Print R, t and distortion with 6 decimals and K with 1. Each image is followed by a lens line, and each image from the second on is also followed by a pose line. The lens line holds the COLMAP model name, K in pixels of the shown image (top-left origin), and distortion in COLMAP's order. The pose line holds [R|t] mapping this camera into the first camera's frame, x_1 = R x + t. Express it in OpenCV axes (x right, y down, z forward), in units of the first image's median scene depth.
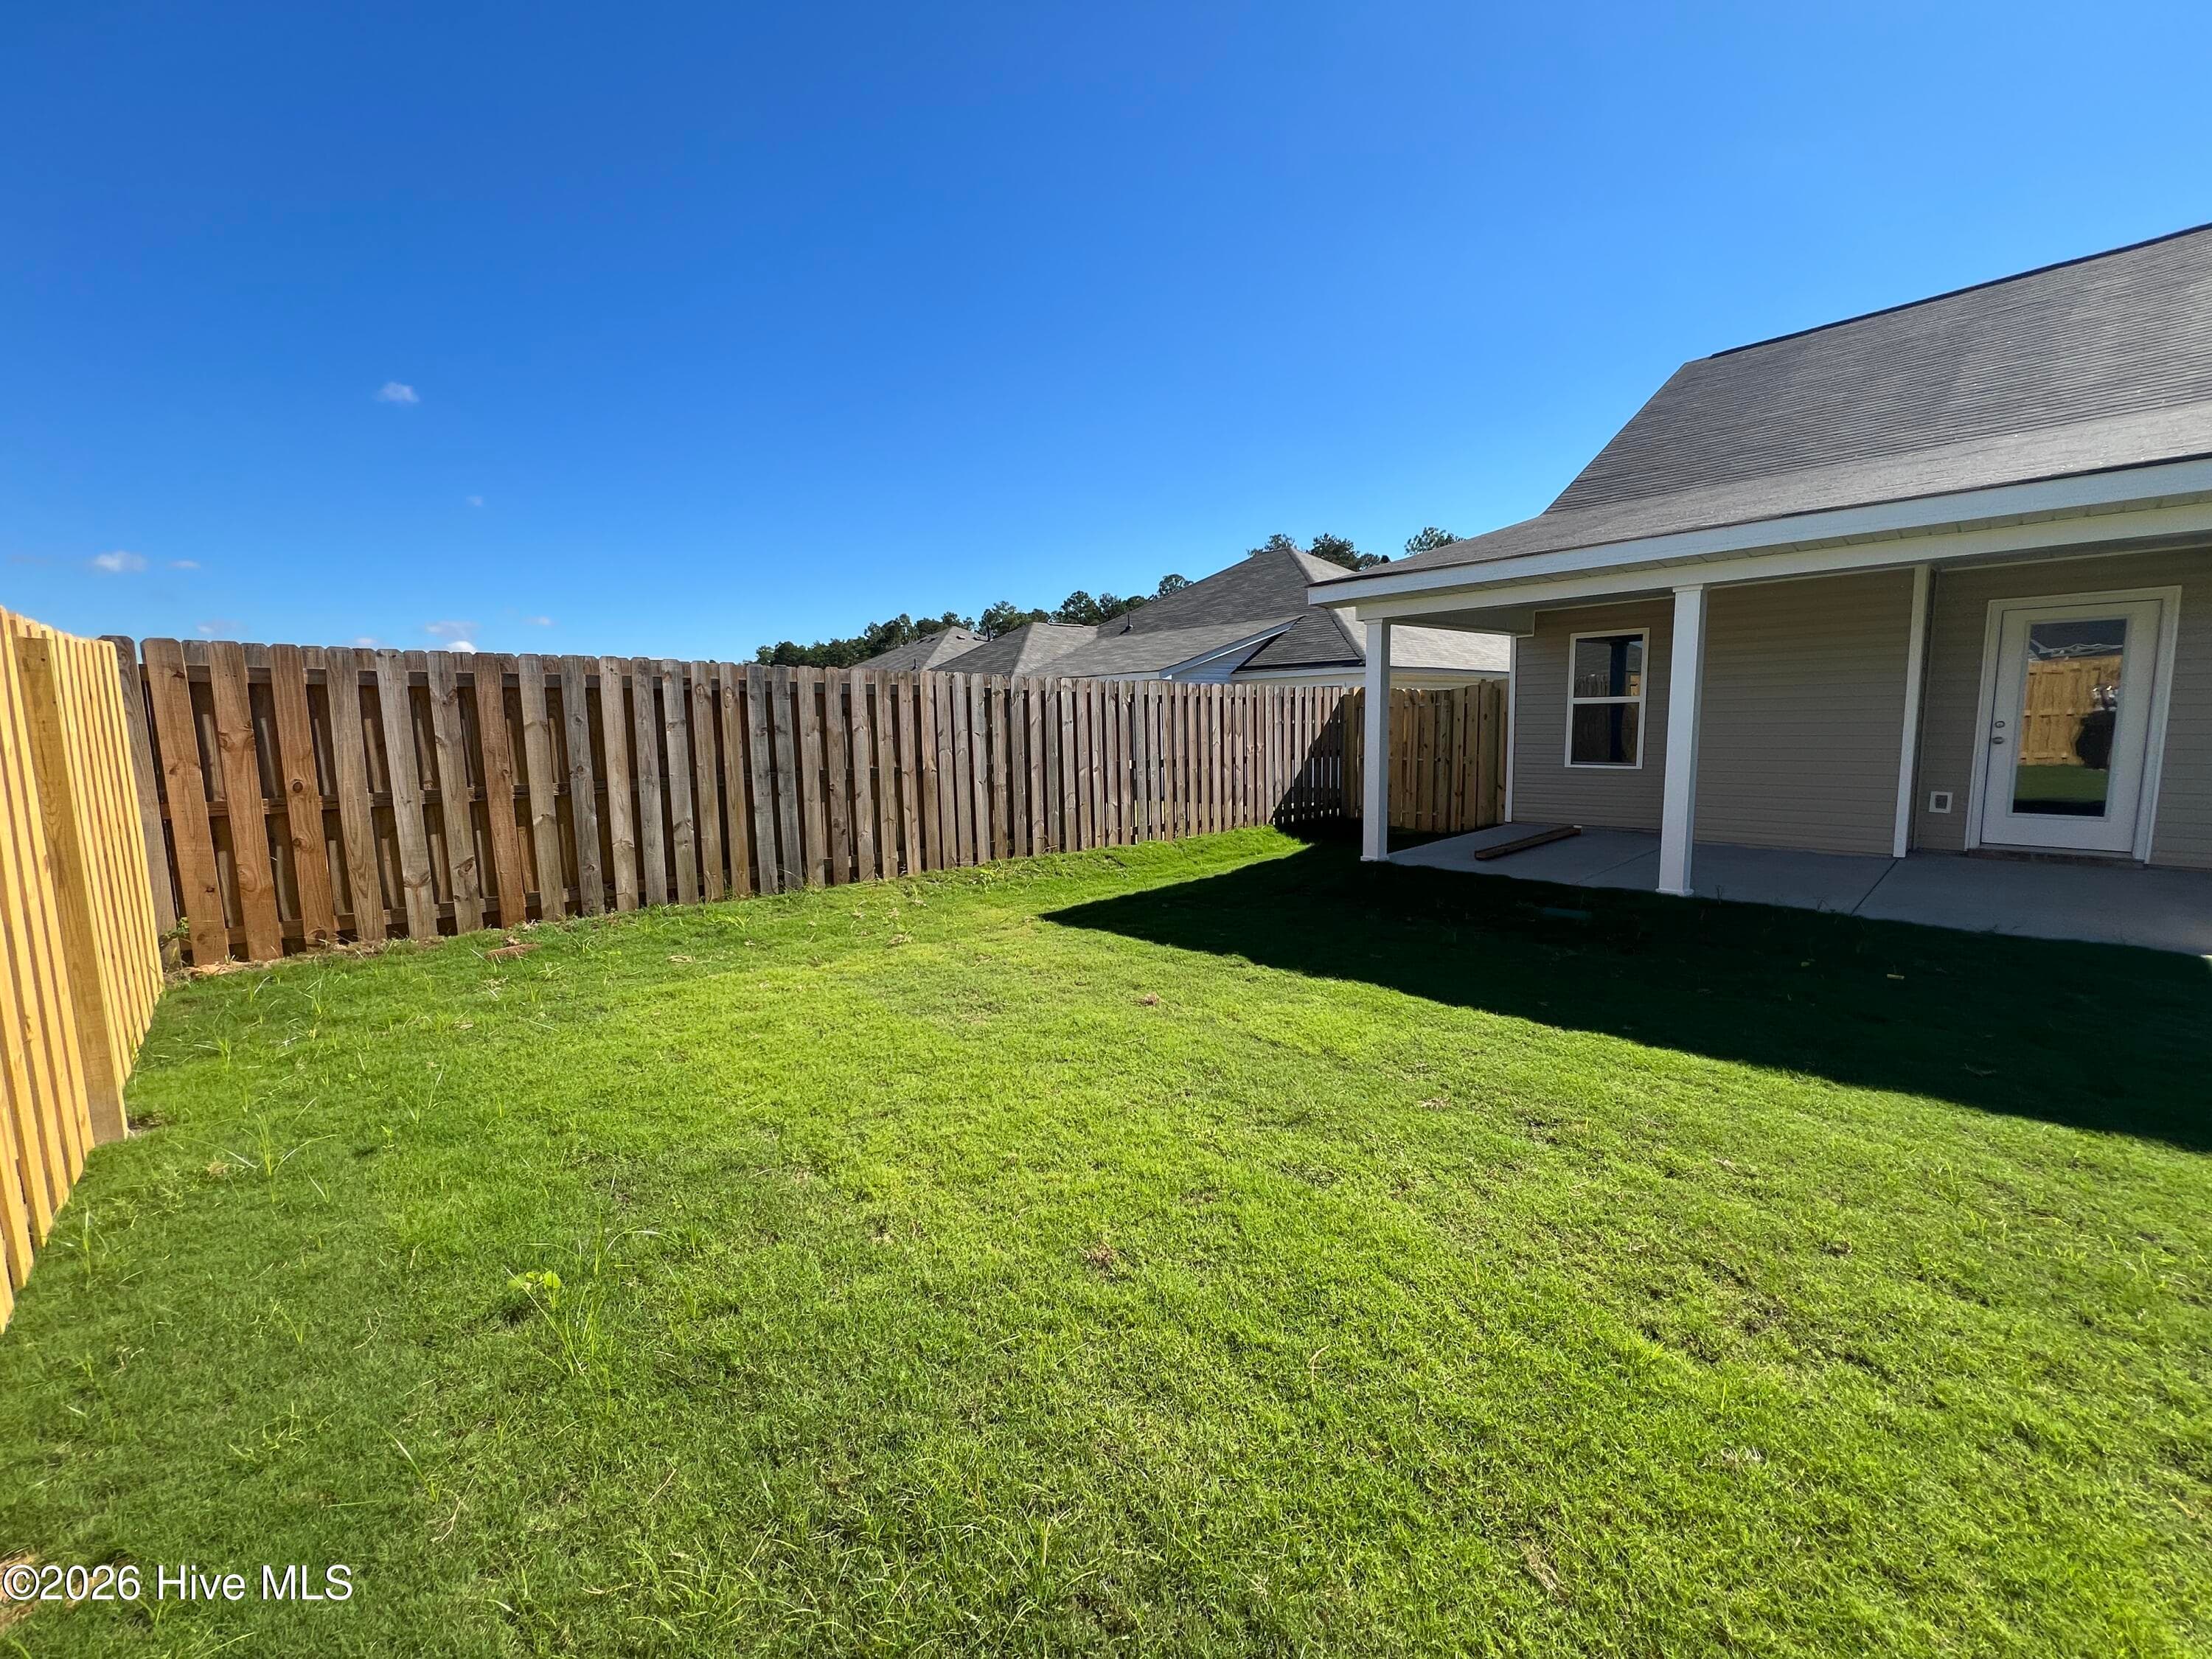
lens RADIAL K [[897.8, 0, 1099.1], [0, 897.8, 825.7], [0, 0, 1]] dist [-0.005230, 0.001118]
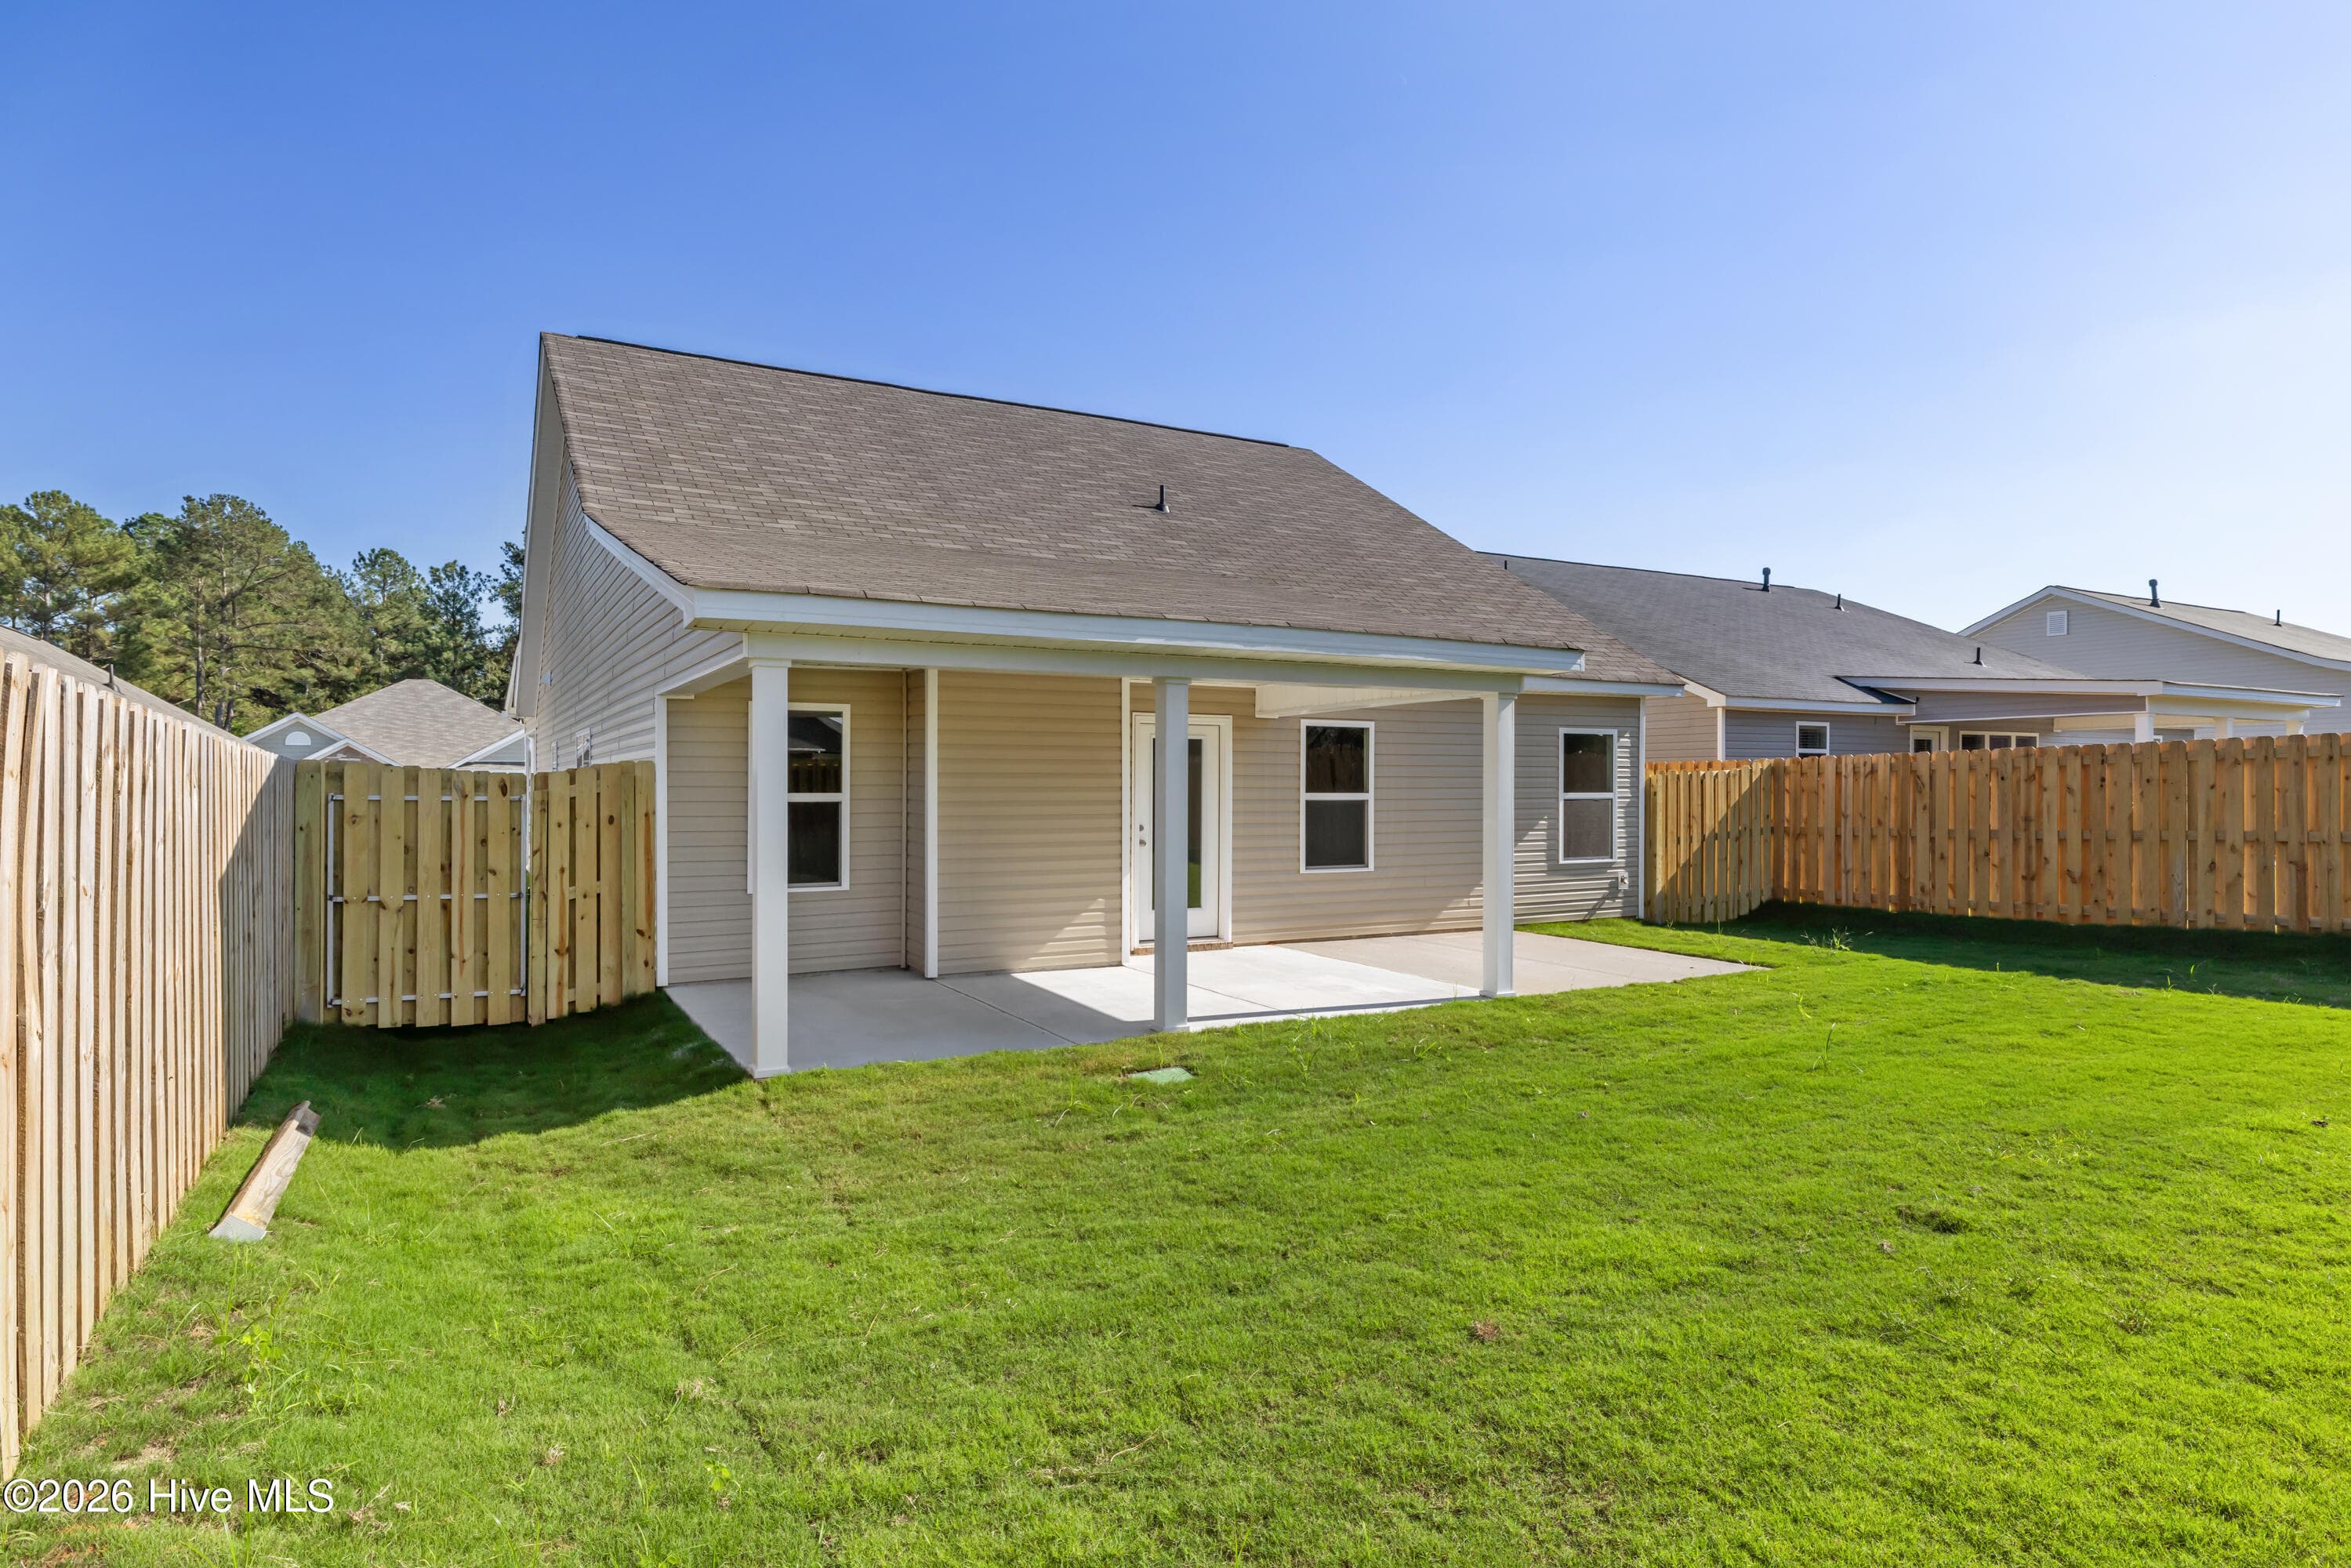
lens RADIAL K [[1313.9, 0, 1179.7], [0, 1313.9, 786.9], [0, 0, 1]] dist [0.000314, 0.000412]
pose [[0.220998, 0.022922, 0.975005, -0.453297], [0.112066, 0.992505, -0.048735, -0.071738], [-0.968814, 0.120035, 0.216773, 0.542634]]
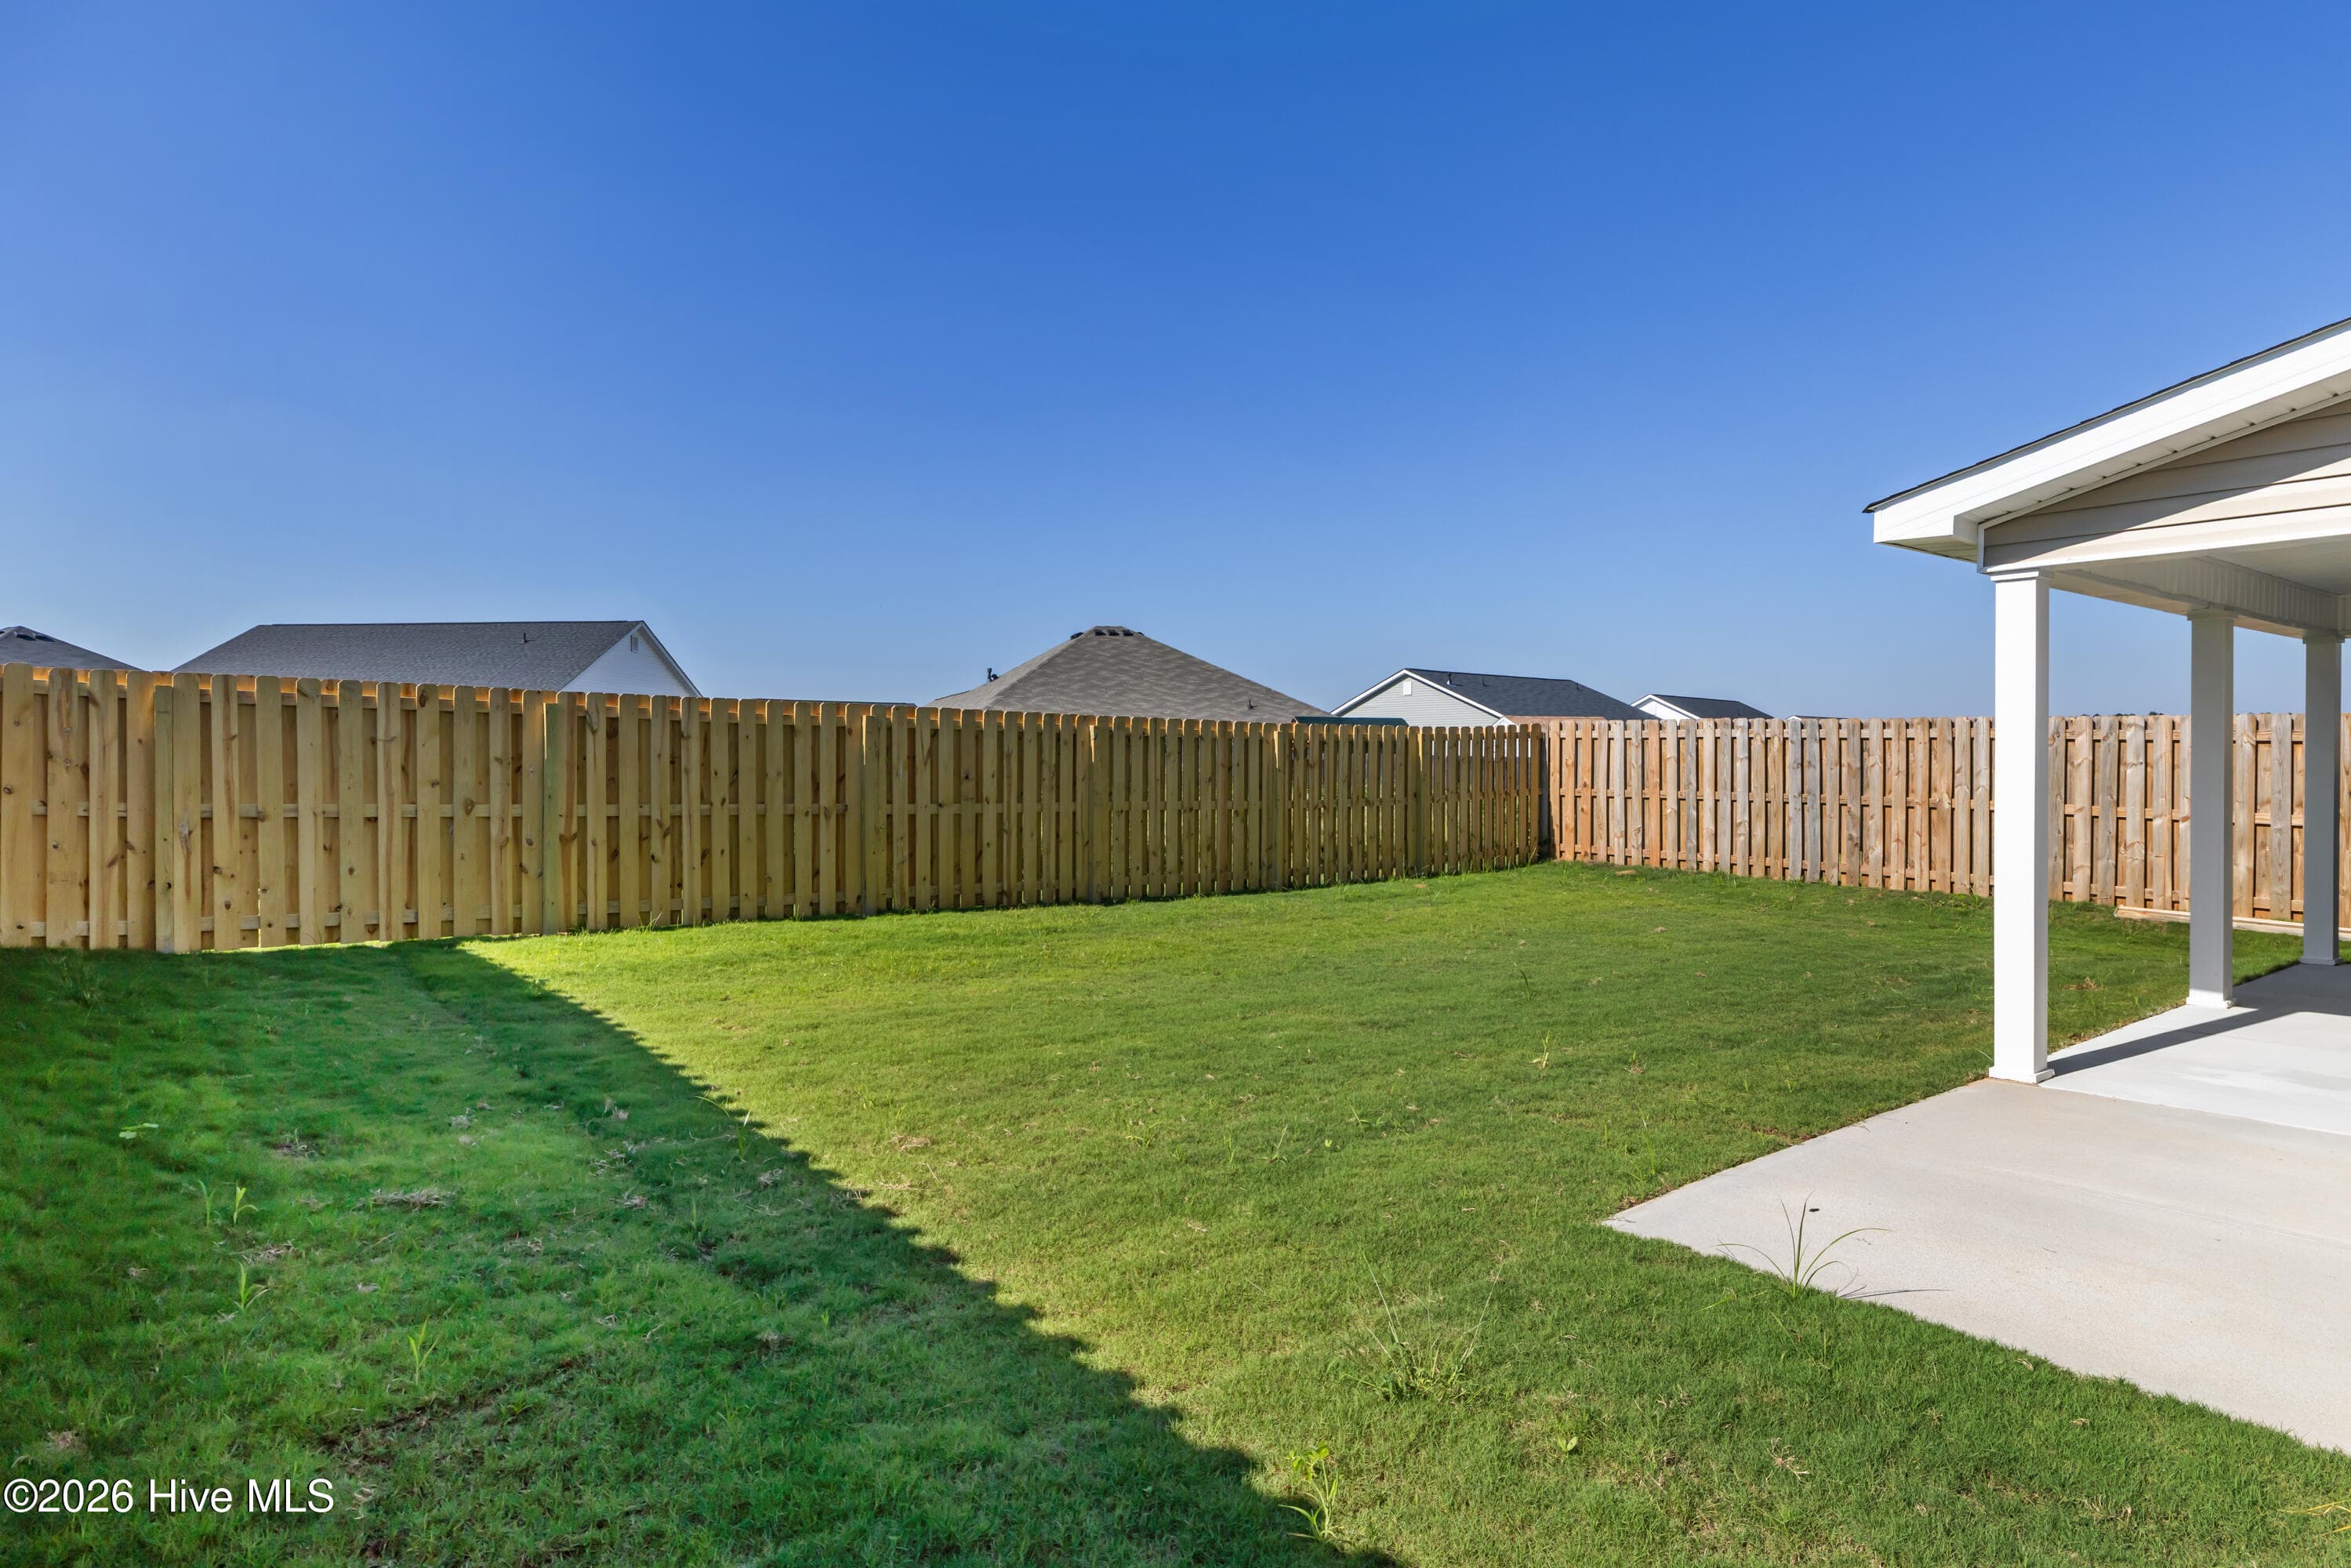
lens RADIAL K [[1308.6, 0, 1185.8], [0, 1308.6, 799.4], [0, 0, 1]] dist [0.018073, -0.000455]
pose [[-0.070972, 0.052904, -0.996074, 1.443631], [-0.115678, 0.991418, 0.060899, -0.052787], [0.990748, 0.119546, -0.064243, 0.140520]]
